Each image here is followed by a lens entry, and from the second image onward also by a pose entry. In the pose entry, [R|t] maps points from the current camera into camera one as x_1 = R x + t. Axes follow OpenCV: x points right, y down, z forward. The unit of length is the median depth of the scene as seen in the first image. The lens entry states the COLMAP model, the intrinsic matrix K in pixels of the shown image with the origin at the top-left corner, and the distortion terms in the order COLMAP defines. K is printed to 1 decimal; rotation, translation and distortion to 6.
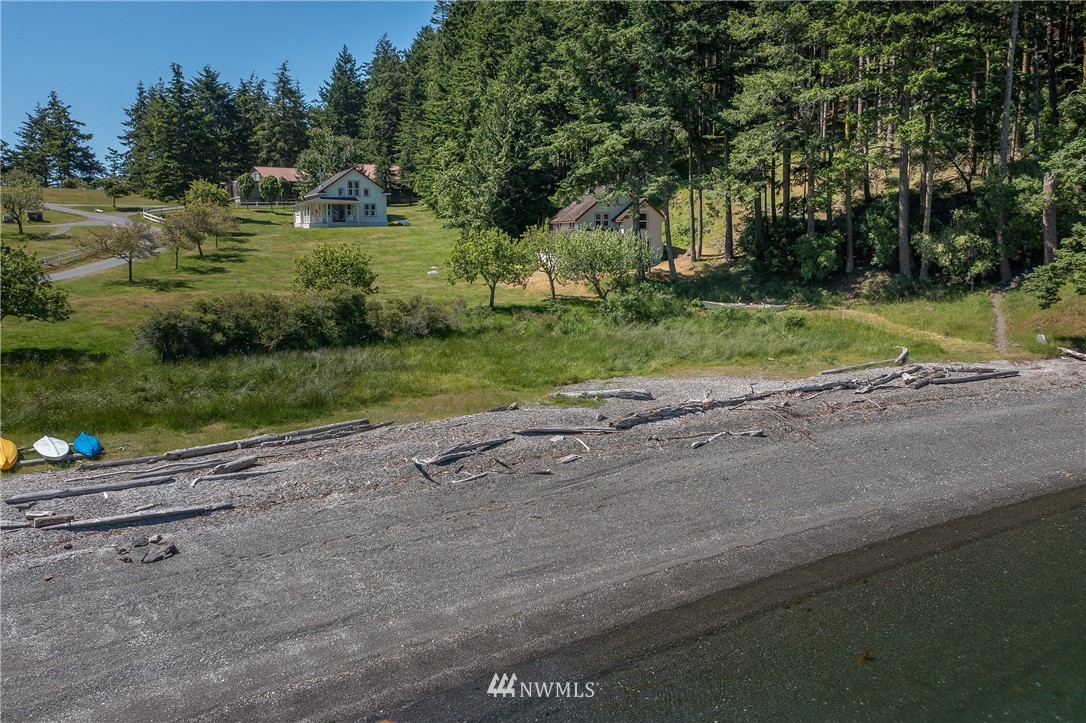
lens RADIAL K [[908.3, 0, 542.6], [0, 908.3, 362.5], [0, 0, 1]] dist [0.010228, 0.015454]
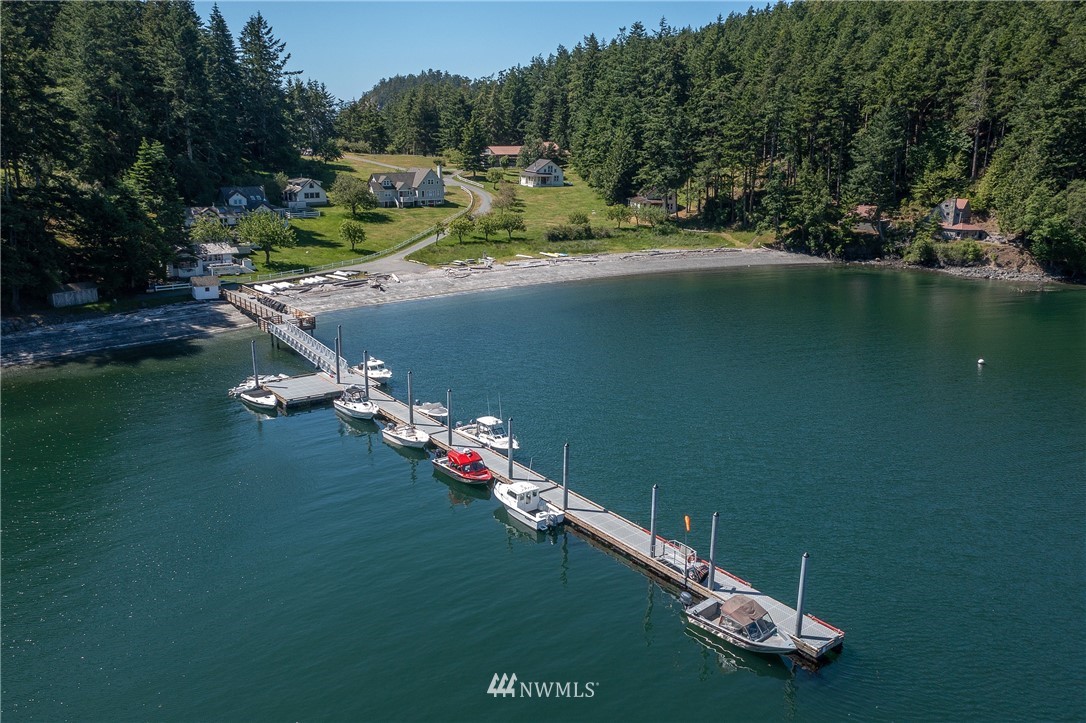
lens RADIAL K [[908.3, 0, 545.0], [0, 908.3, 359.5], [0, 0, 1]] dist [0.010228, 0.015454]
pose [[0.997078, 0.043536, -0.062777, -0.092888], [-0.036259, 0.992963, 0.112737, 0.047191], [0.067243, -0.110131, 0.991640, -2.245018]]
